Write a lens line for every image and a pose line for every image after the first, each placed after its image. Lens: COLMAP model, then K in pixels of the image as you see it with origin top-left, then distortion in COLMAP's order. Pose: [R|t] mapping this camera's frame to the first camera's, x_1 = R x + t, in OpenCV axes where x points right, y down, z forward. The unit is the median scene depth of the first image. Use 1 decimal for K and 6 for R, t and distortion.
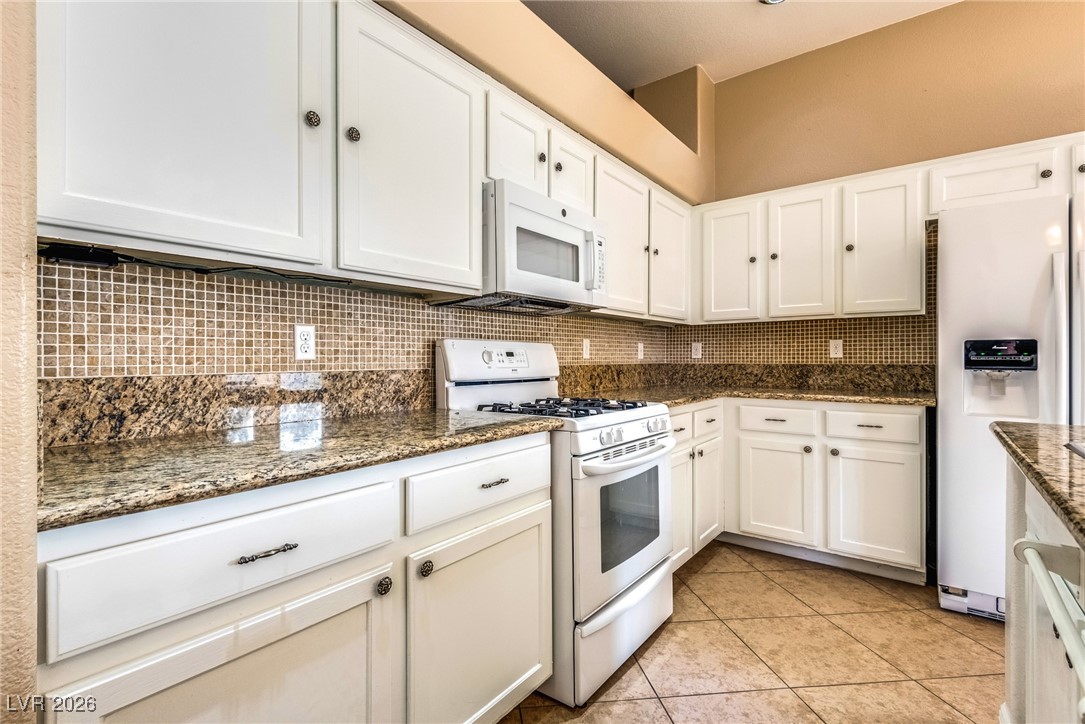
lens RADIAL K [[506.3, 0, 524.0], [0, 506.3, 357.7], [0, 0, 1]] dist [0.010885, -0.007438]
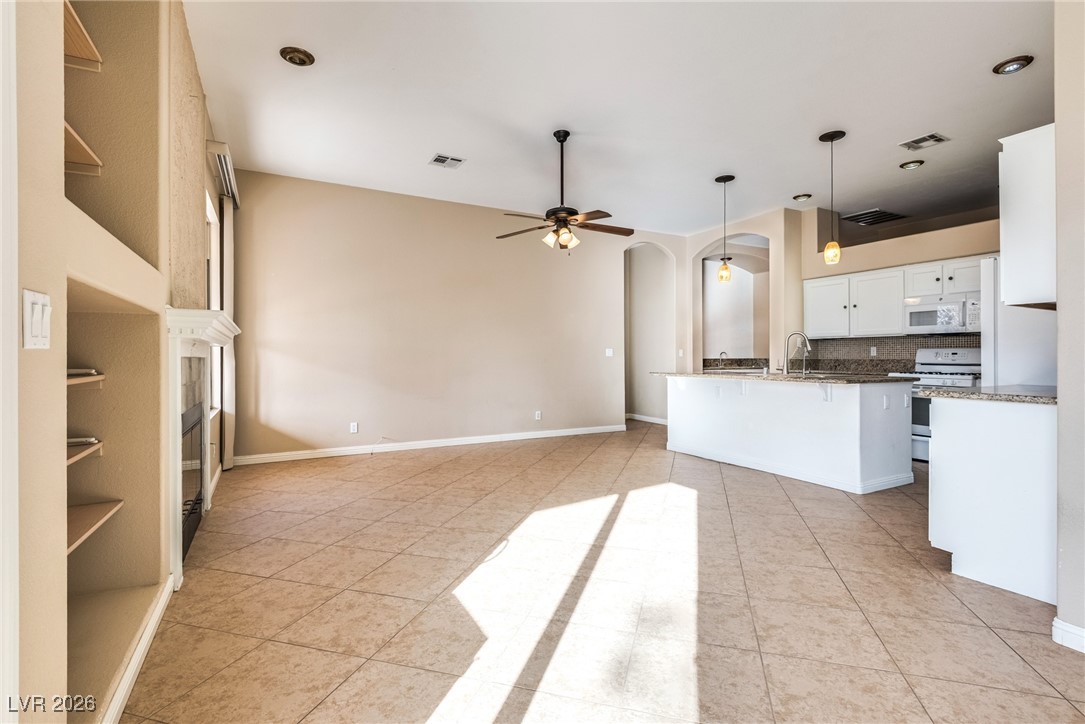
lens RADIAL K [[506.3, 0, 541.6], [0, 506.3, 357.1], [0, 0, 1]] dist [0.010885, -0.007438]
pose [[-0.384677, 0.001539, -0.923050, 2.566978], [-0.000140, 0.999999, 0.001725, 0.005576], [0.923051, 0.000793, -0.384676, 0.088331]]
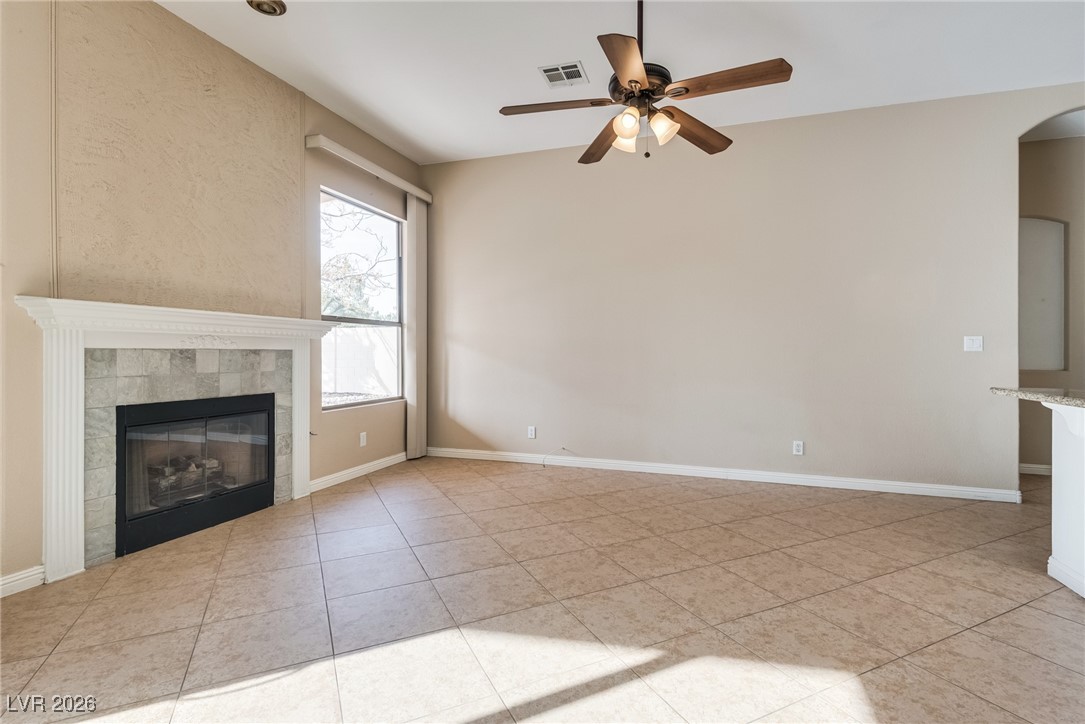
lens RADIAL K [[518.5, 0, 546.9], [0, 518.5, 351.7], [0, 0, 1]] dist [0.020177, -0.009712]
pose [[-0.935517, -0.002990, -0.353269, 1.470898], [-0.004950, 0.999977, 0.004643, 0.005678], [0.353247, 0.006093, -0.935510, 0.318847]]
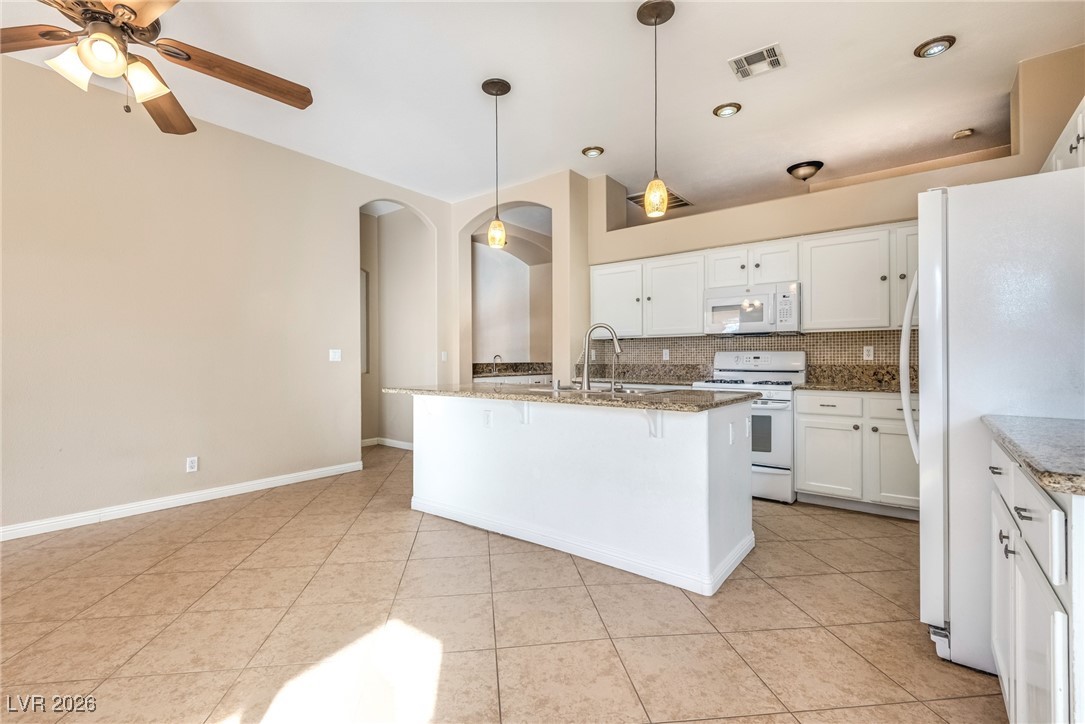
lens RADIAL K [[492.6, 0, 536.2], [0, 492.6, 352.2], [0, 0, 1]] dist [0.005464, -0.003277]
pose [[0.023979, -0.013267, -0.999624, 1.652410], [0.000457, 0.999912, -0.013260, -0.002495], [0.999712, -0.000139, 0.023983, 0.054394]]
